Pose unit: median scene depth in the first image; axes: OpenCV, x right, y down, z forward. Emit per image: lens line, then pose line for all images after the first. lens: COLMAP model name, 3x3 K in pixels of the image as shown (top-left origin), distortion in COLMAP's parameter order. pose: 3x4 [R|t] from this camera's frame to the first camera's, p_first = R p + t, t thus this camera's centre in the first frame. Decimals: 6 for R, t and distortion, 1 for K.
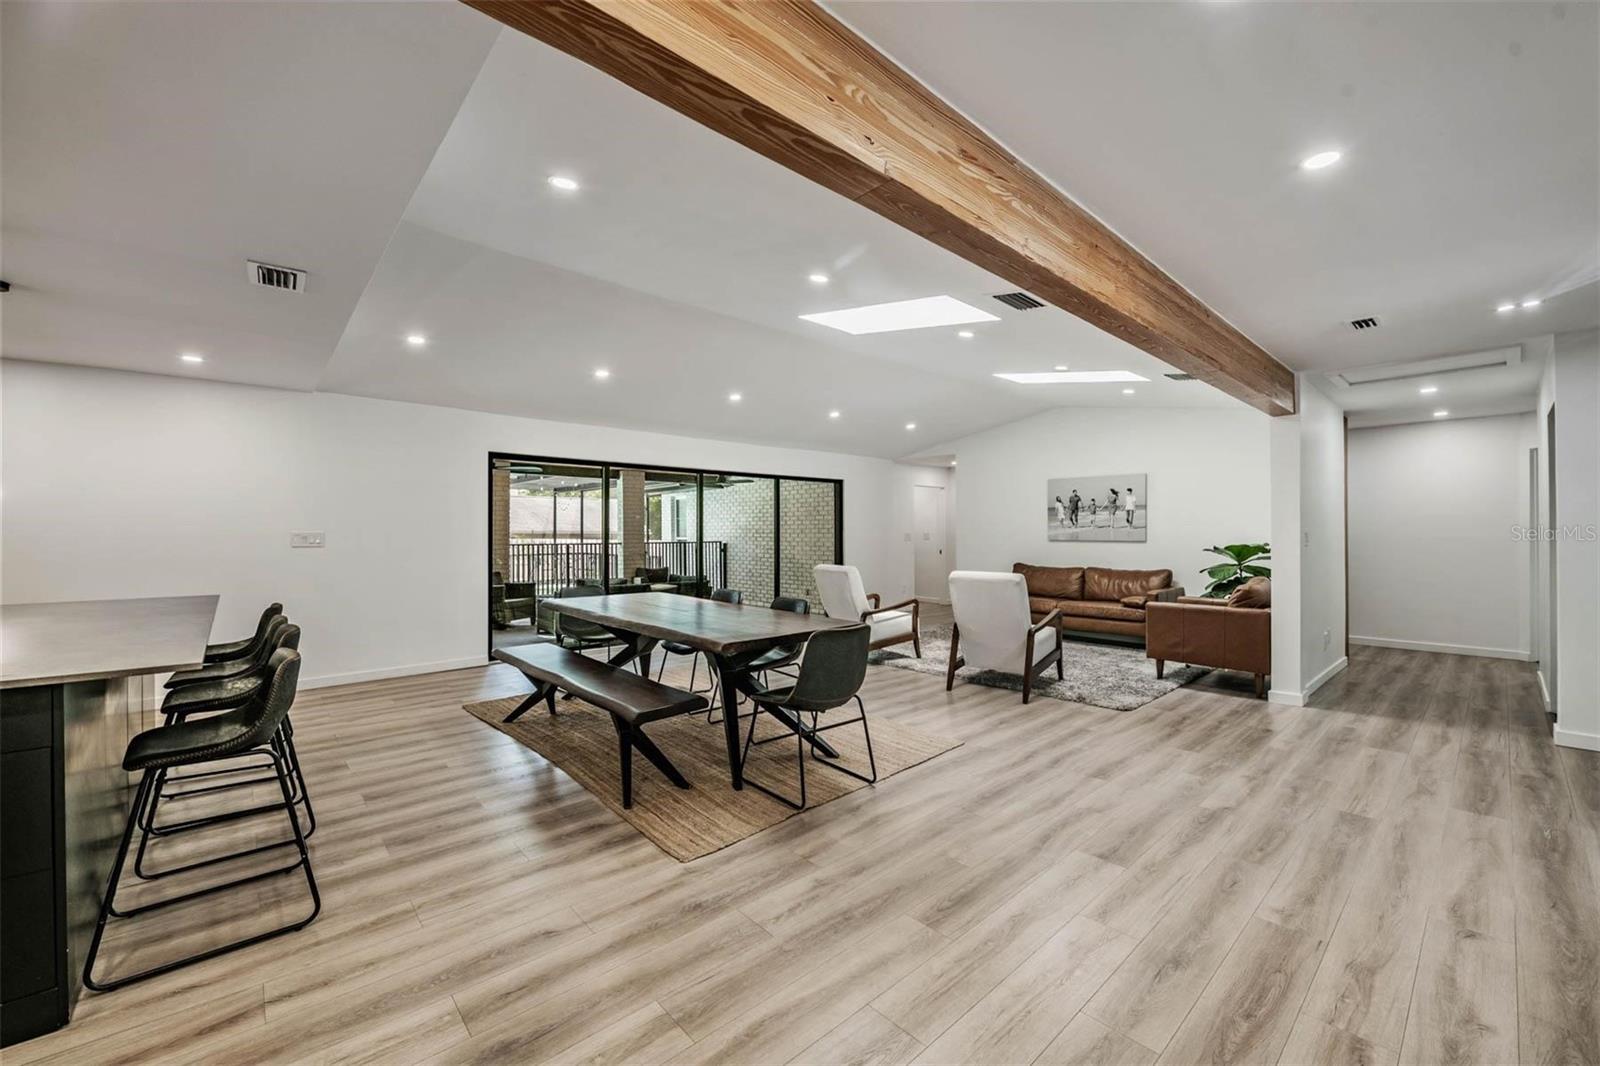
lens RADIAL K [[634.8, 0, 799.6], [0, 634.8, 538.0], [0, 0, 1]] dist [0.000370, -0.000089]
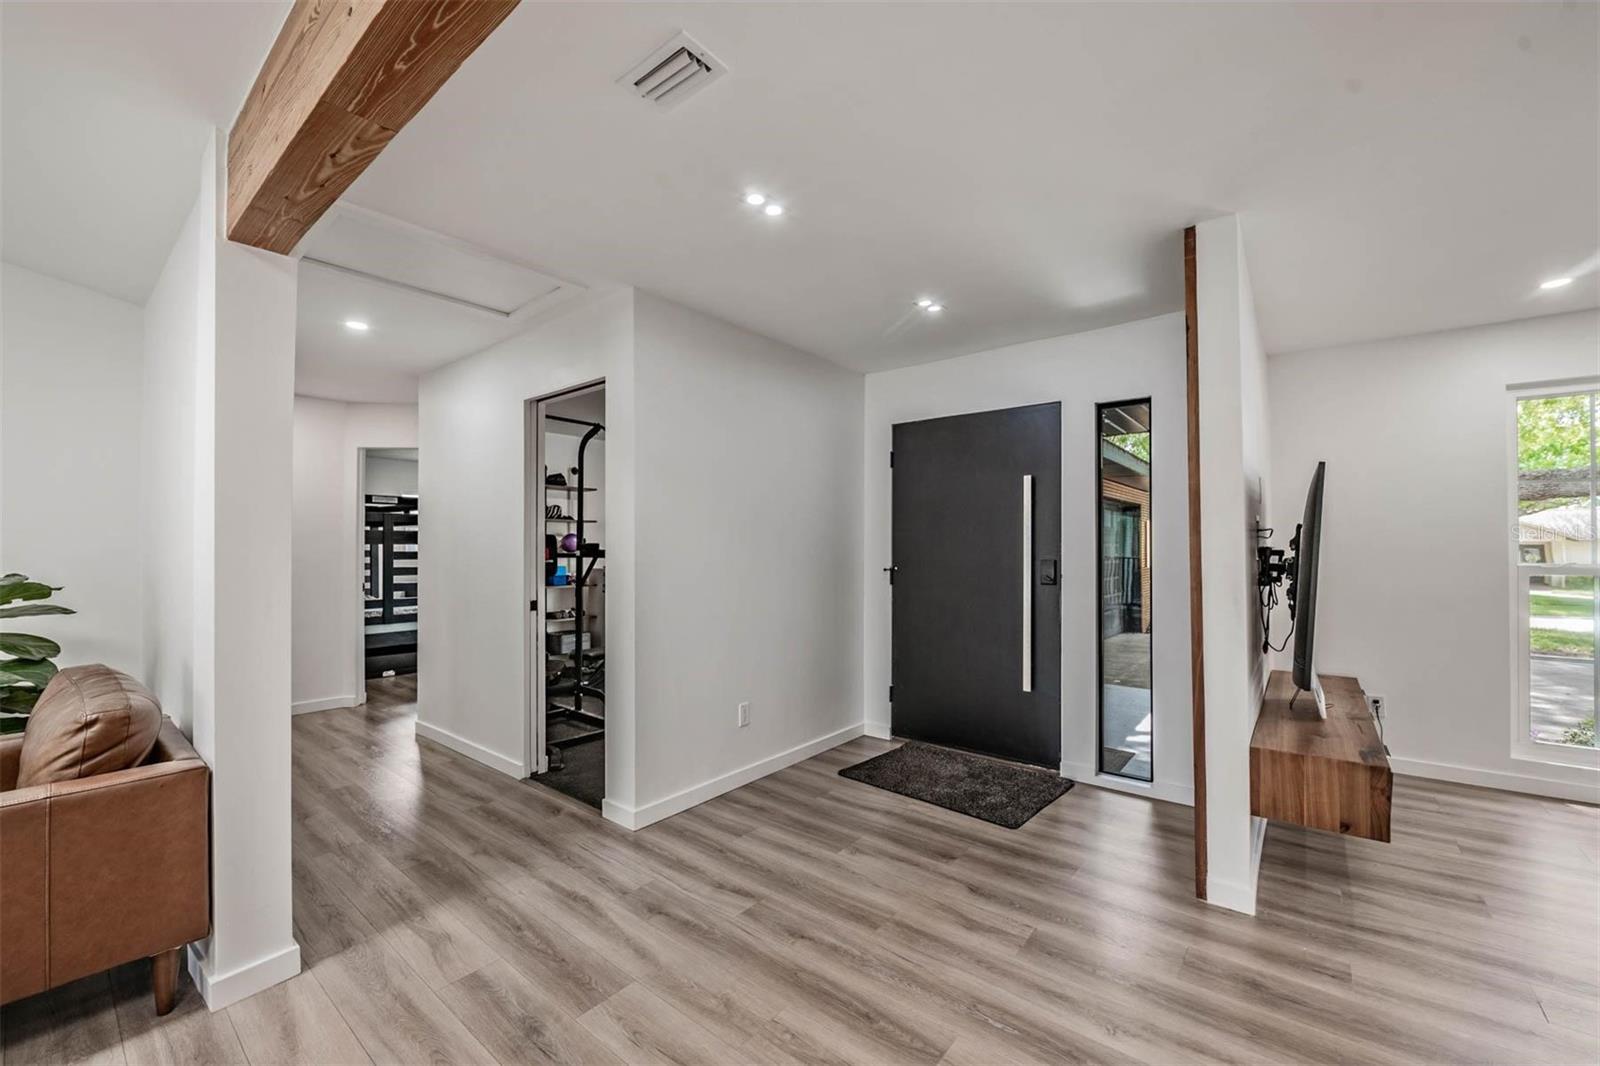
lens RADIAL K [[634.8, 0, 799.6], [0, 634.8, 538.0], [0, 0, 1]] dist [0.000370, -0.000089]
pose [[-0.159012, 0.010078, 0.987225, 0.474204], [0.006282, 0.999938, -0.009196, -0.013643], [-0.987257, 0.004740, -0.159065, 1.056308]]
